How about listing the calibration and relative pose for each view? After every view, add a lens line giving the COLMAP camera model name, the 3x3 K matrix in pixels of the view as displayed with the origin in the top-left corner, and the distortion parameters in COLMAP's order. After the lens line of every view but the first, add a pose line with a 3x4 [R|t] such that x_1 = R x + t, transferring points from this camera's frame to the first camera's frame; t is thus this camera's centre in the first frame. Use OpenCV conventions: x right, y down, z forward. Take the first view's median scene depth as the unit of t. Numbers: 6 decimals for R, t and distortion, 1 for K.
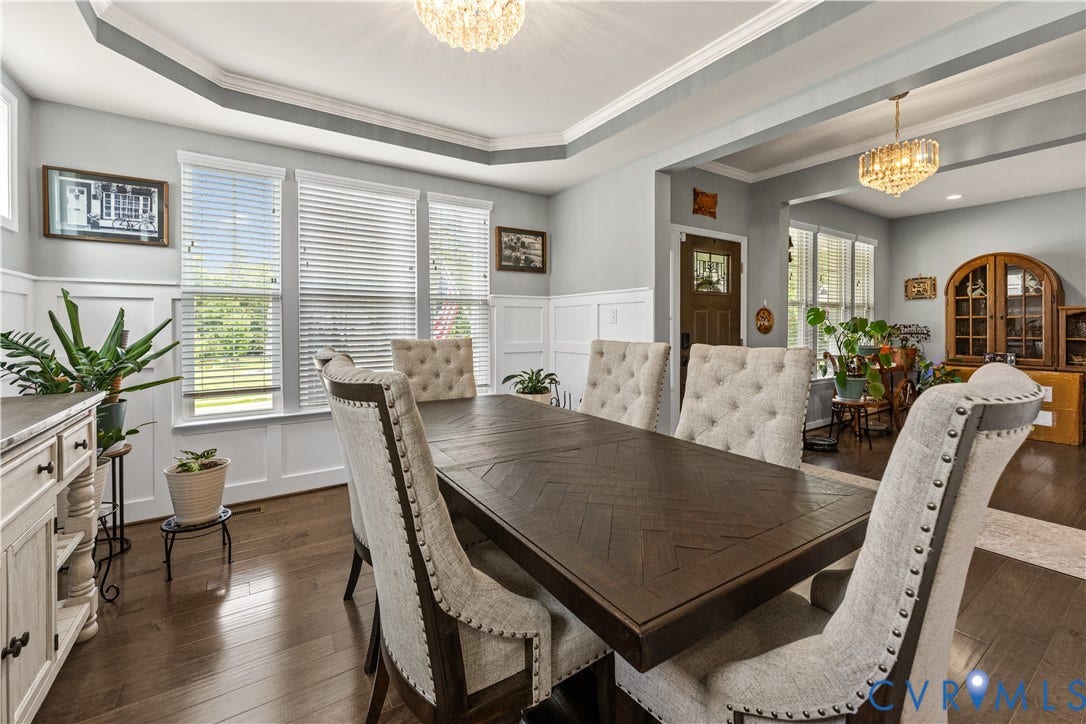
lens RADIAL K [[450.3, 0, 539.3], [0, 450.3, 324.5], [0, 0, 1]] dist [-0.001711, -0.000287]
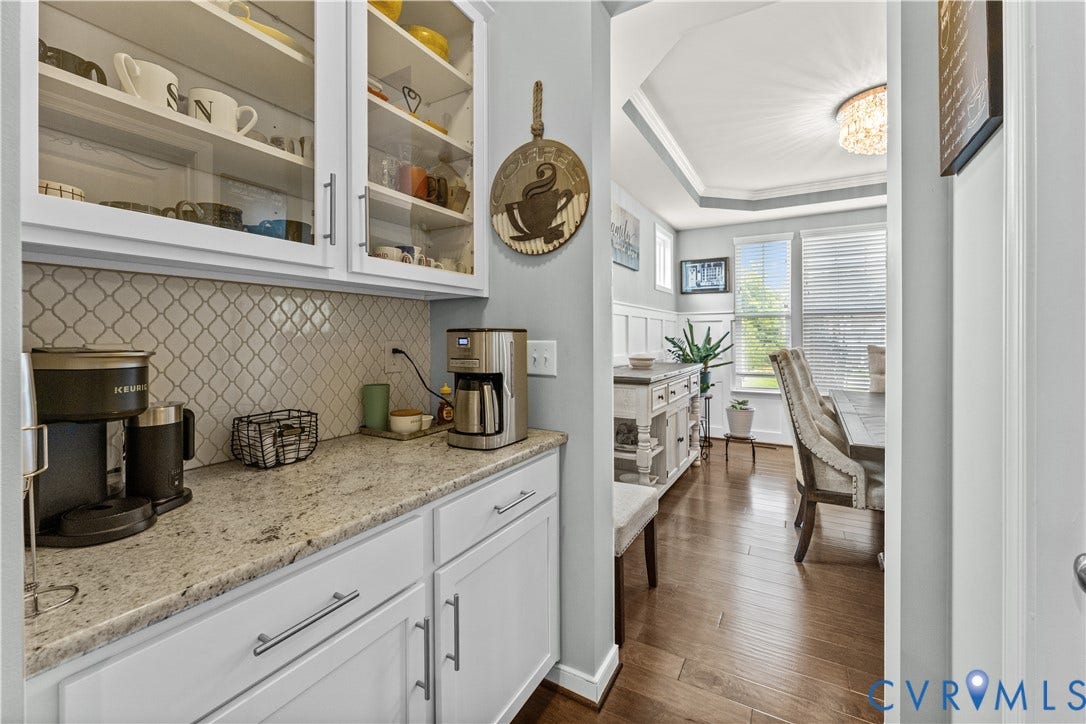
lens RADIAL K [[442.7, 0, 547.0], [0, 442.7, 337.9], [0, 0, 1]] dist [0.000253, 0.000031]
pose [[0.449675, 0.003675, -0.893184, 0.491189], [0.001649, 0.999986, 0.004944, 0.002639], [0.893191, -0.003696, 0.449663, -0.514052]]
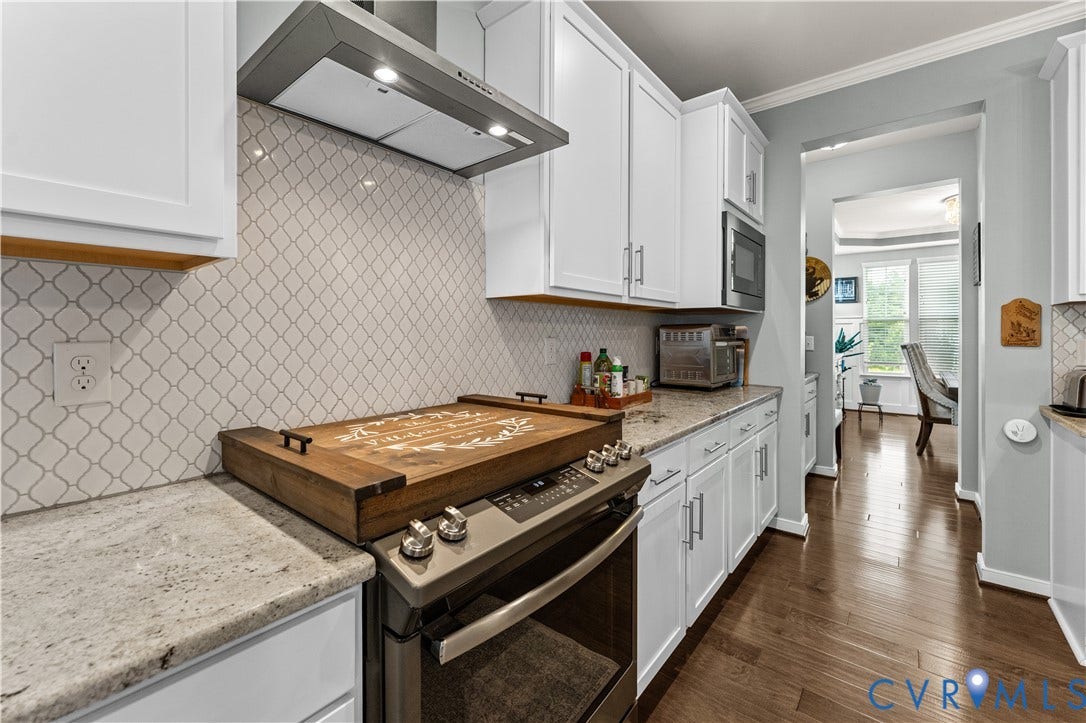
lens RADIAL K [[450.7, 0, 545.3], [0, 450.7, 330.7], [0, 0, 1]] dist [0.001017, 0.000212]
pose [[0.303334, -0.001932, -0.952882, 1.131809], [-0.003813, 0.999987, -0.003242, -0.001355], [0.952877, 0.004617, 0.303323, -1.547318]]
